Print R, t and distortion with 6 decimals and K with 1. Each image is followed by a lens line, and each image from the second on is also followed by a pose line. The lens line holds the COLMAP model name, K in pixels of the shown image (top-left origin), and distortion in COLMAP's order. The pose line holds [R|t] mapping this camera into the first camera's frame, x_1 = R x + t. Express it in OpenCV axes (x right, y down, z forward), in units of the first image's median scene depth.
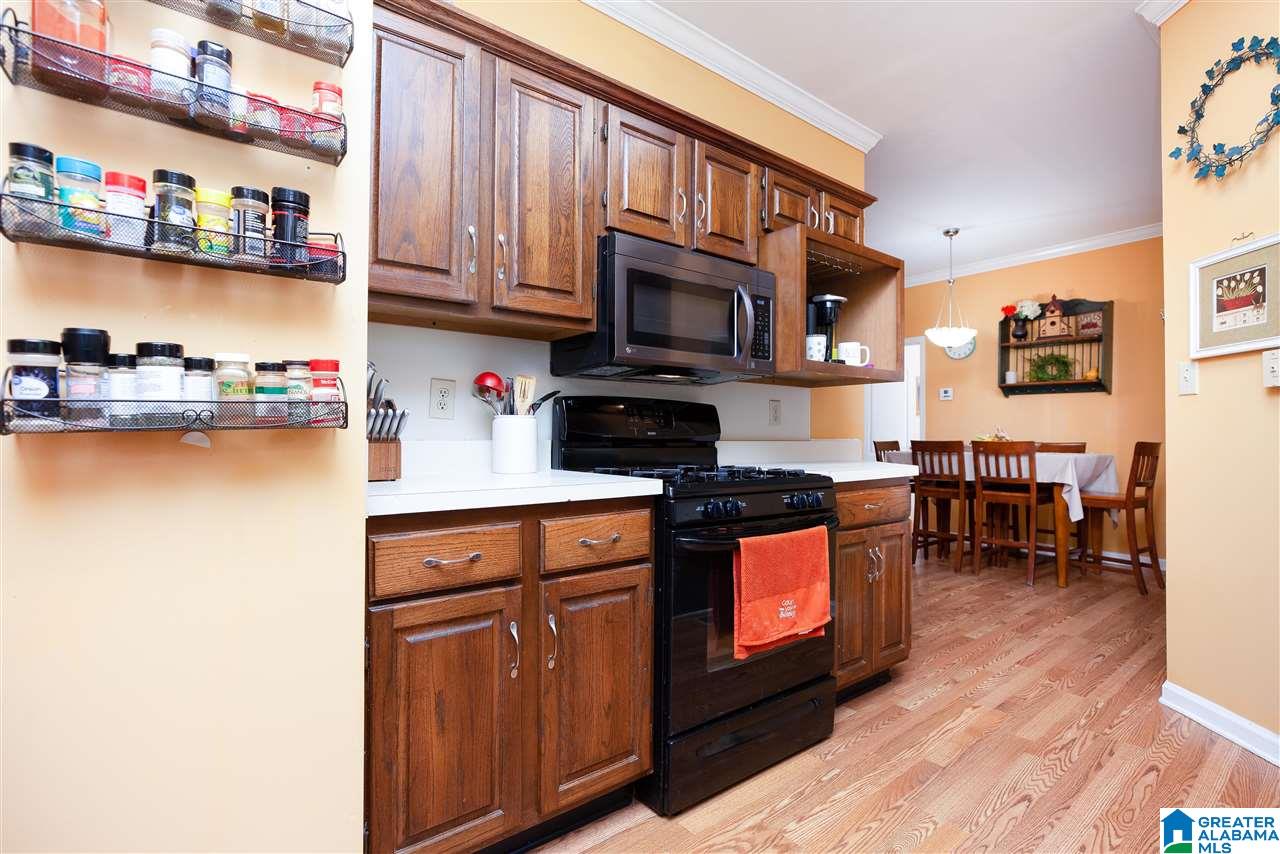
lens RADIAL K [[580.6, 0, 634.3], [0, 580.6, 427.0], [0, 0, 1]] dist [-0.014003, 0.001501]
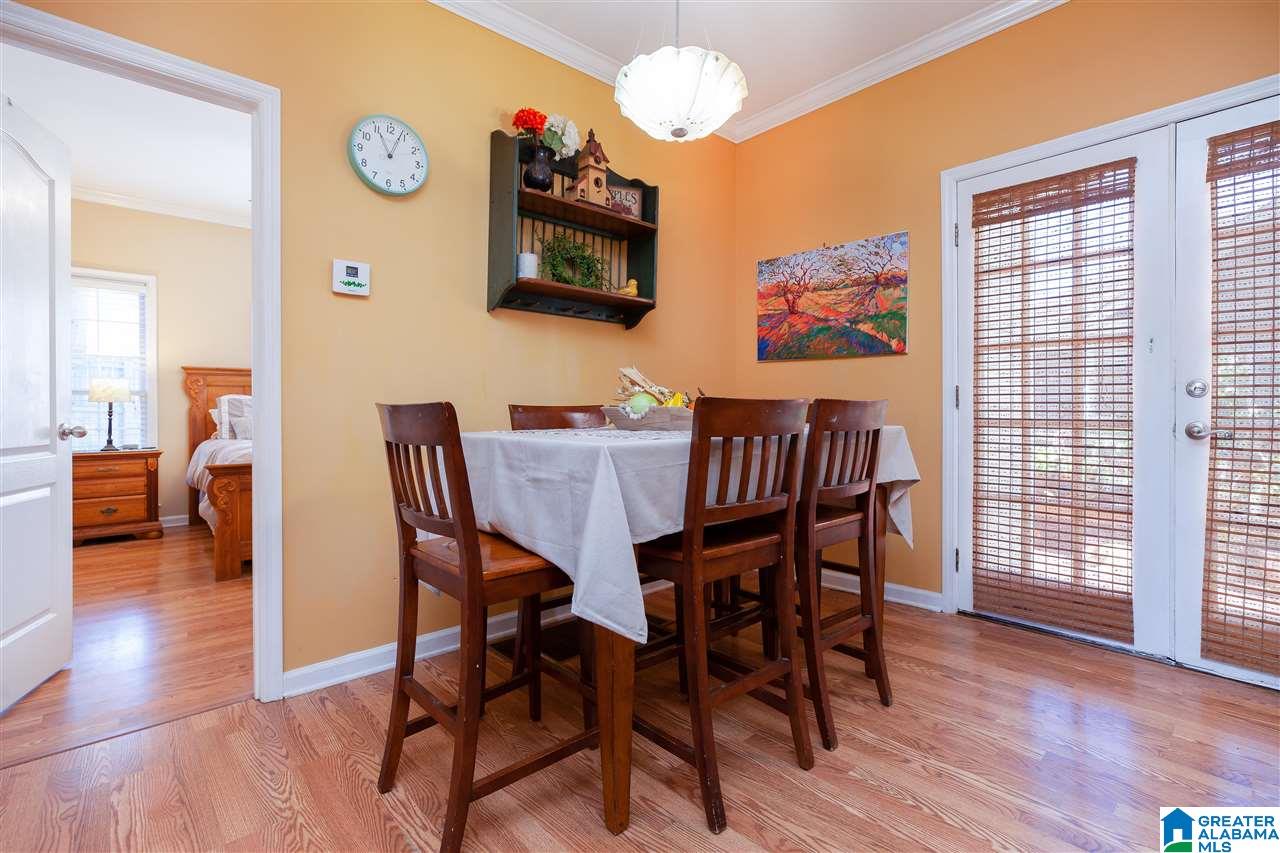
lens RADIAL K [[580.6, 0, 634.3], [0, 580.6, 426.5], [0, 0, 1]] dist [-0.014003, 0.001501]
pose [[-0.107057, -0.026970, 0.993887, 0.187267], [-0.010300, 0.999608, 0.026016, 0.029492], [-0.994200, -0.007452, -0.107293, 1.016772]]
